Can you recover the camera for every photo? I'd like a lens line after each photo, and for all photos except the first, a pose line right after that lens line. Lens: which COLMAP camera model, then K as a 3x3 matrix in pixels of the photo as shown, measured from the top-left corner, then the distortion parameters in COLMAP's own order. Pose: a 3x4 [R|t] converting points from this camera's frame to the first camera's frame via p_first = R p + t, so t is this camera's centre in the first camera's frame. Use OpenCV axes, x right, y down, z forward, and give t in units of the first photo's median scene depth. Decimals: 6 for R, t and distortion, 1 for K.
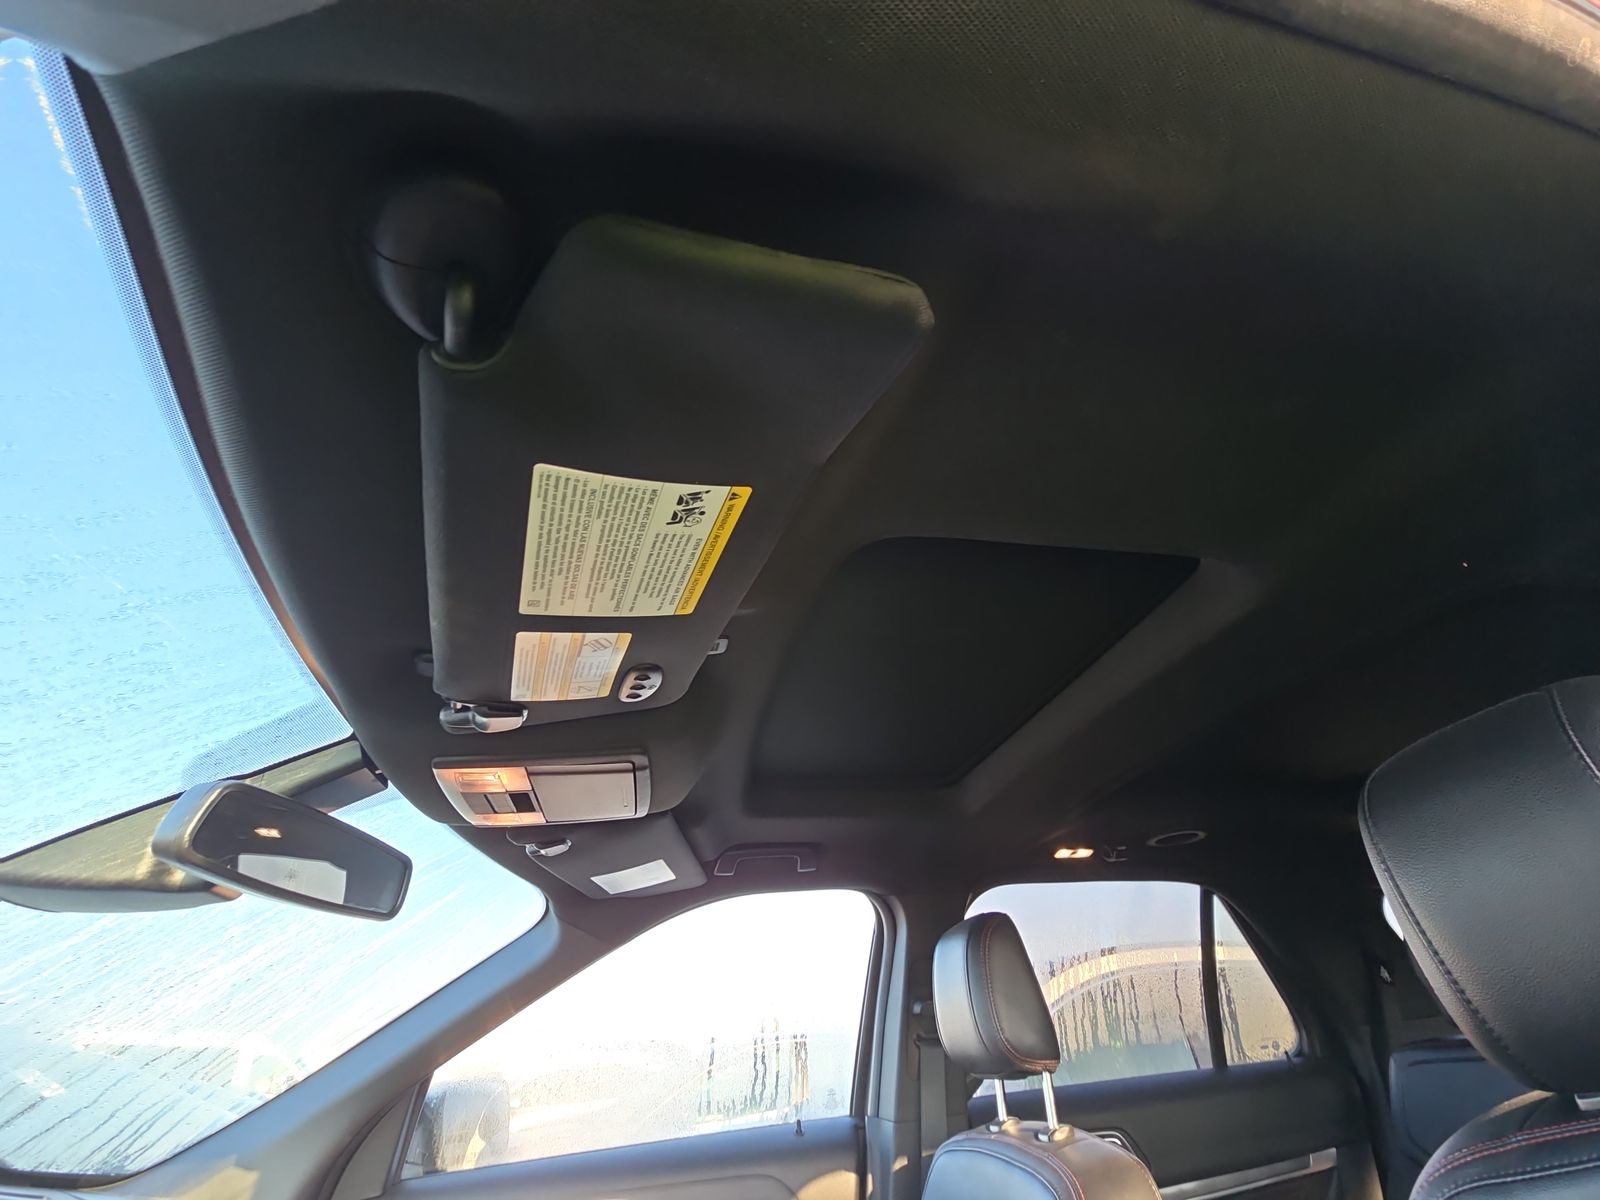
lens RADIAL K [[653.5, 0, 795.0], [0, 653.5, 597.1], [0, 0, 1]] dist [0.001646, -0.000768]
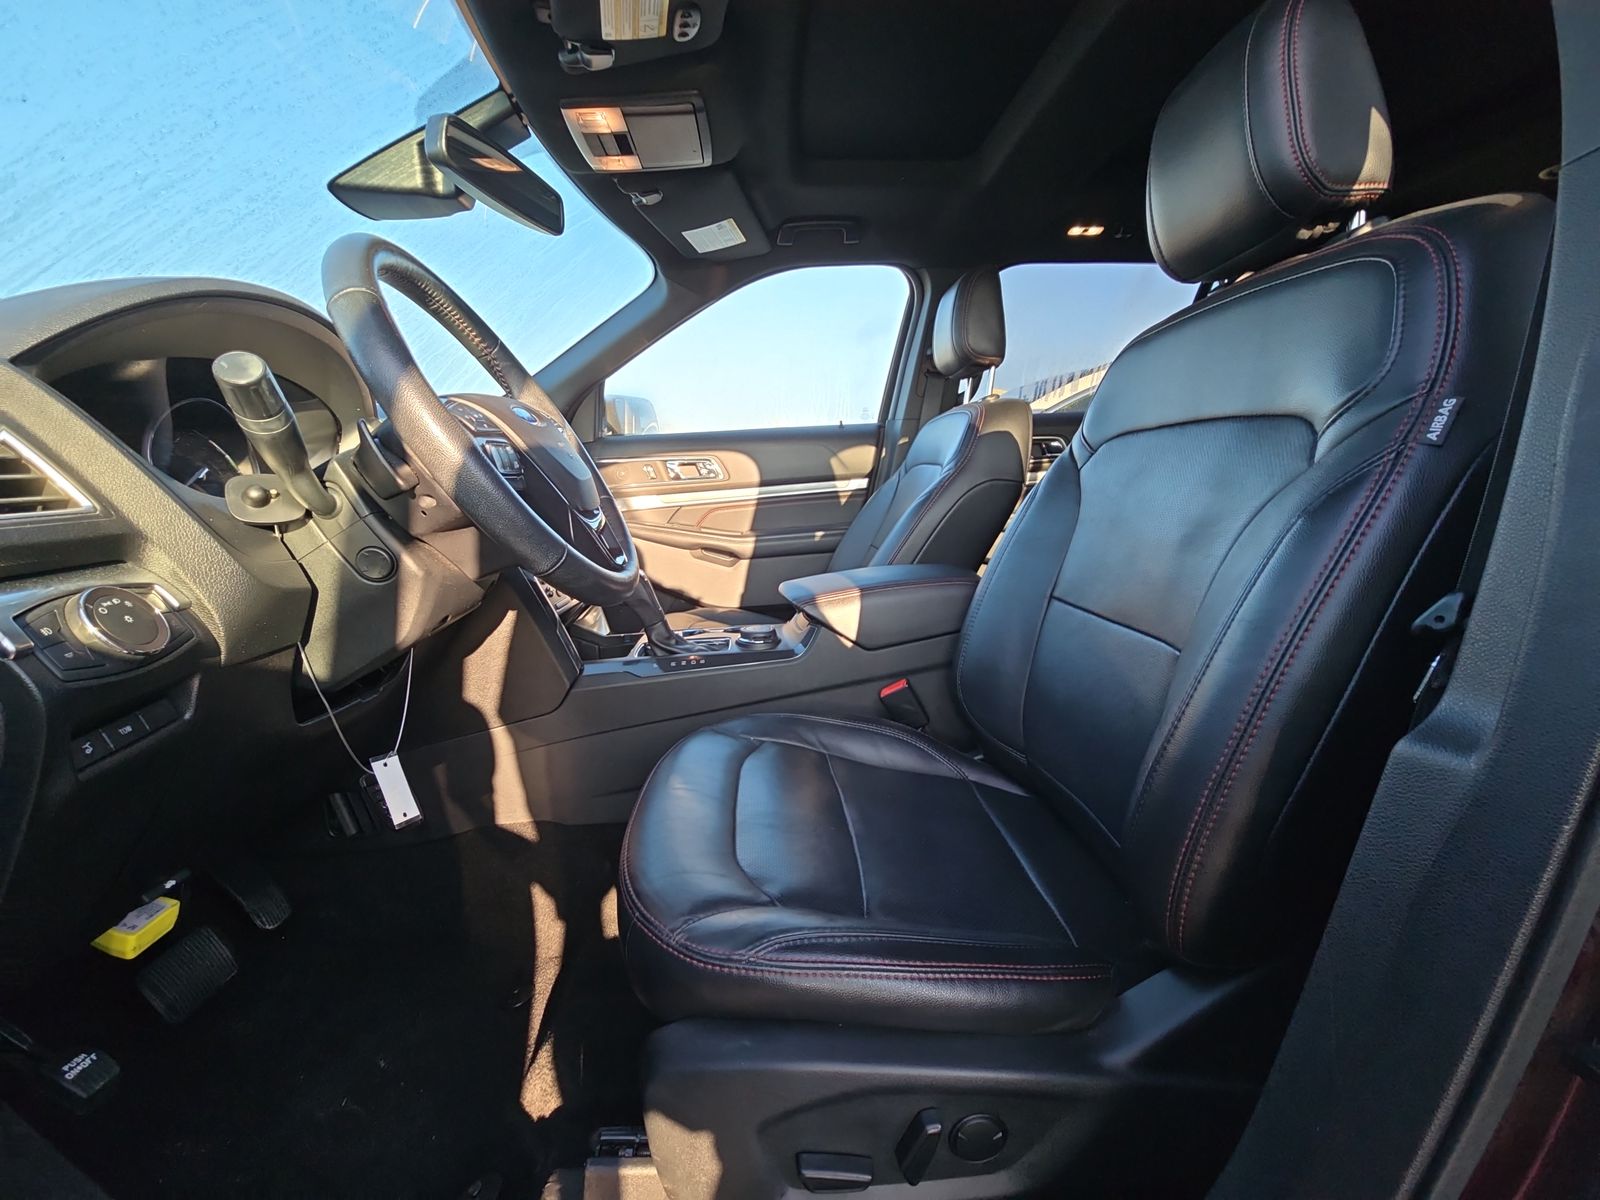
lens RADIAL K [[653.5, 0, 791.0], [0, 653.5, 594.6], [0, 0, 1]] dist [0.001646, -0.000768]
pose [[0.989828, 0.066900, -0.125560, 0.186969], [0.042094, 0.705320, 0.707639, 0.010116], [0.135901, -0.705726, 0.695329, -0.622432]]
